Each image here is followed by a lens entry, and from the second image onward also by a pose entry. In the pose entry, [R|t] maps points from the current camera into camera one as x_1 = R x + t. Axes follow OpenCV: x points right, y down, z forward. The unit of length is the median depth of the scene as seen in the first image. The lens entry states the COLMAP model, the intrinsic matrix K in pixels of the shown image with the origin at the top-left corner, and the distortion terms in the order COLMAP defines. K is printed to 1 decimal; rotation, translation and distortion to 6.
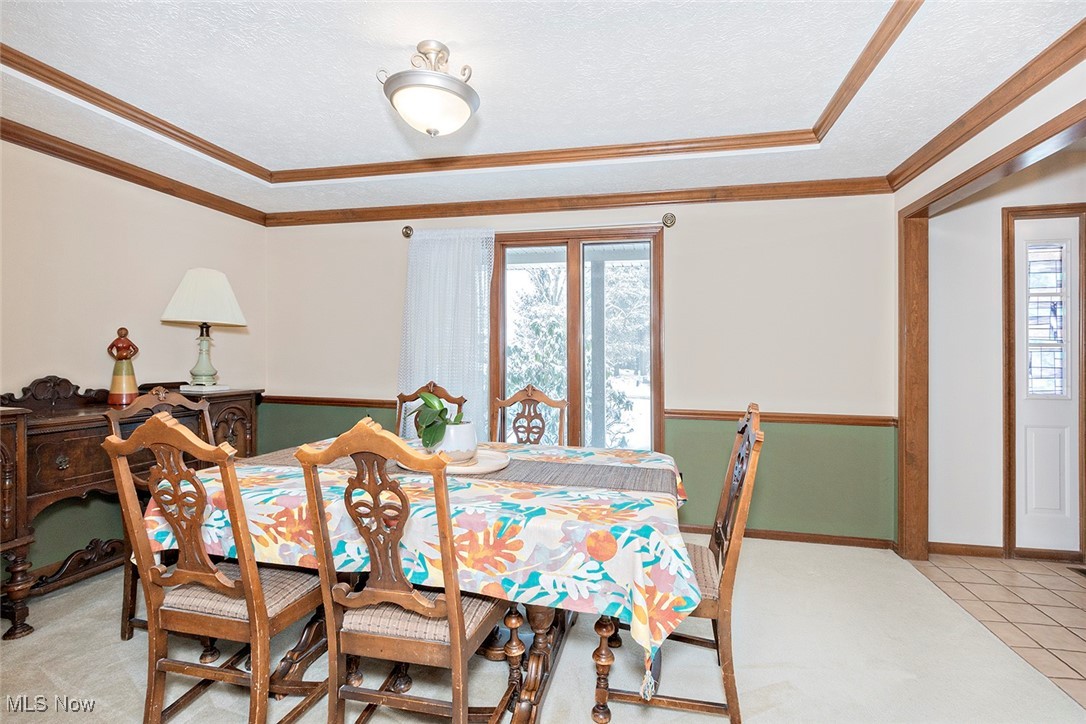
lens RADIAL K [[492.7, 0, 540.7], [0, 492.7, 362.5], [0, 0, 1]] dist [-0.000493, -0.000634]
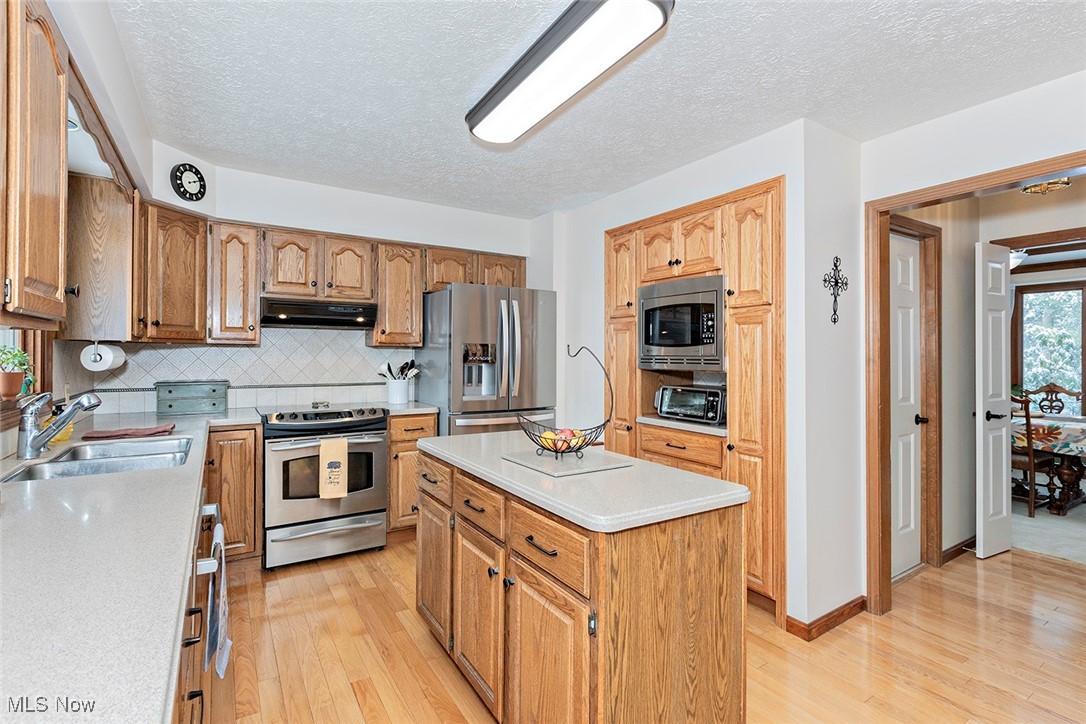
lens RADIAL K [[492.7, 0, 543.2], [0, 492.7, 356.3], [0, 0, 1]] dist [-0.000493, -0.000634]
pose [[0.716440, 0.007666, -0.697606, -0.101528], [-0.013662, 0.999902, -0.003043, -0.021772], [0.697515, 0.011711, 0.716475, -1.608364]]
